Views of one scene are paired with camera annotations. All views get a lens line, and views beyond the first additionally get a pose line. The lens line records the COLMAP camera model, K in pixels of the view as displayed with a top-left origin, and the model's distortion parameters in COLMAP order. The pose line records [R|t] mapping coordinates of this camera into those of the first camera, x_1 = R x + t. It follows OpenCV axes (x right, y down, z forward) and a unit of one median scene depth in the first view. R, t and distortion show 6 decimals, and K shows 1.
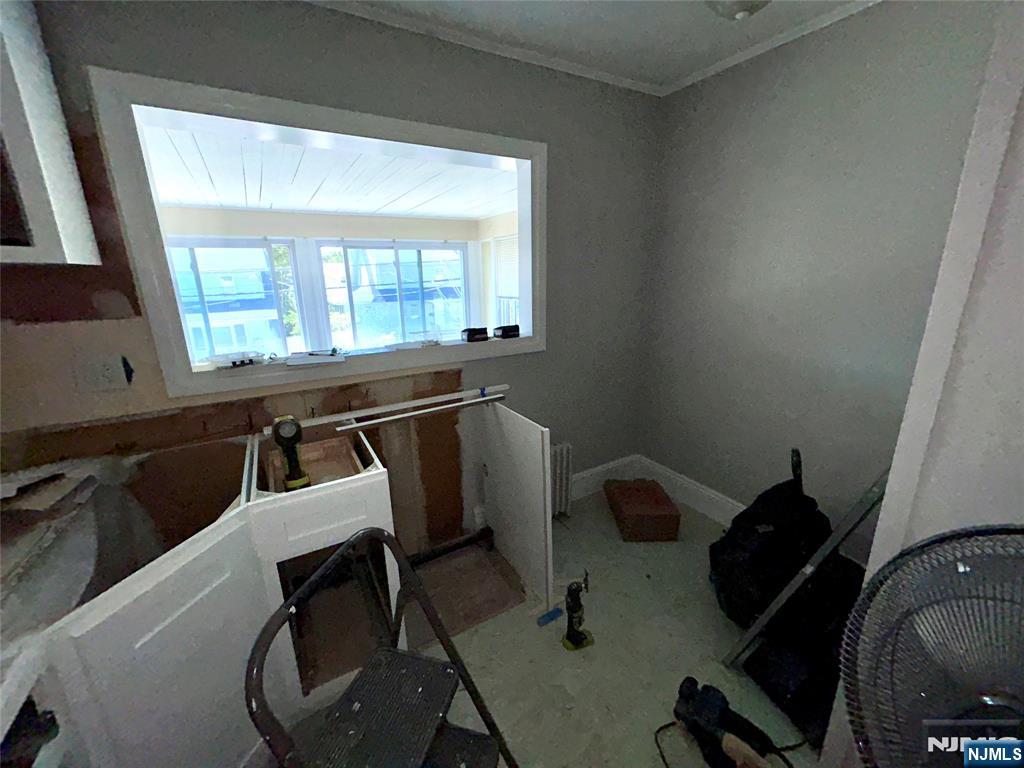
lens RADIAL K [[416.0, 0, 512.0], [0, 416.0, 384.0], [0, 0, 1]] dist [0.000367, 0.000255]
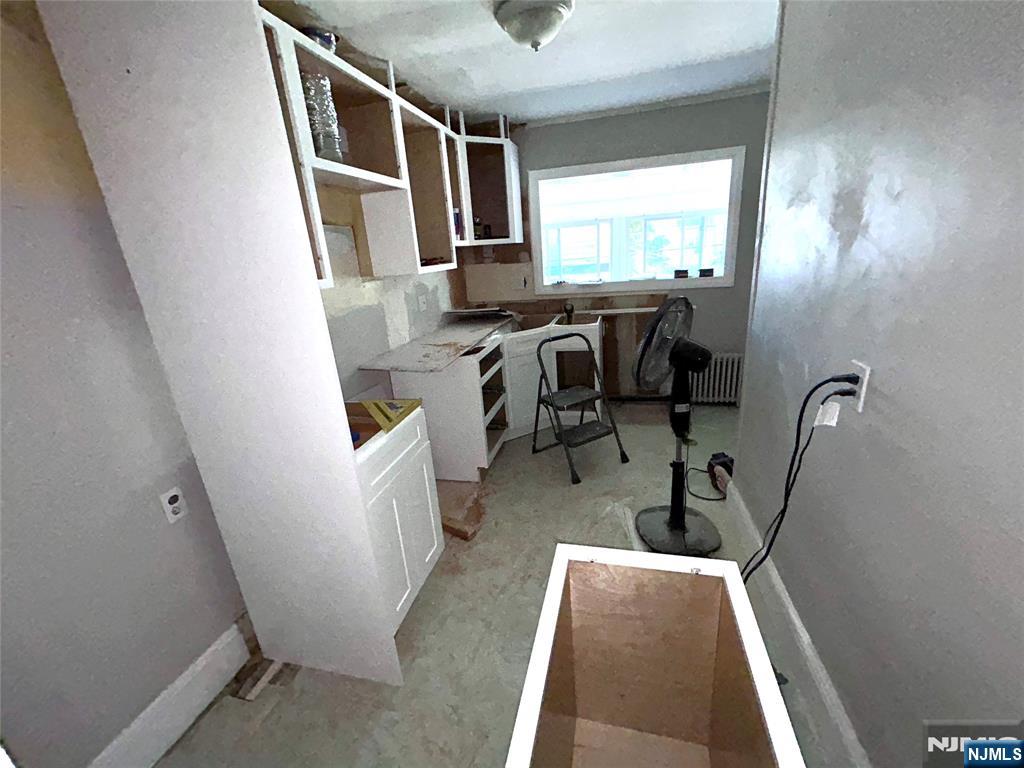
lens RADIAL K [[416.0, 0, 512.0], [0, 416.0, 384.0], [0, 0, 1]] dist [0.000367, 0.000255]
pose [[0.709792, 0.184380, -0.679852, 0.677349], [-0.125164, 0.982790, 0.135861, 0.180832], [0.693202, -0.011340, 0.720654, -0.704794]]
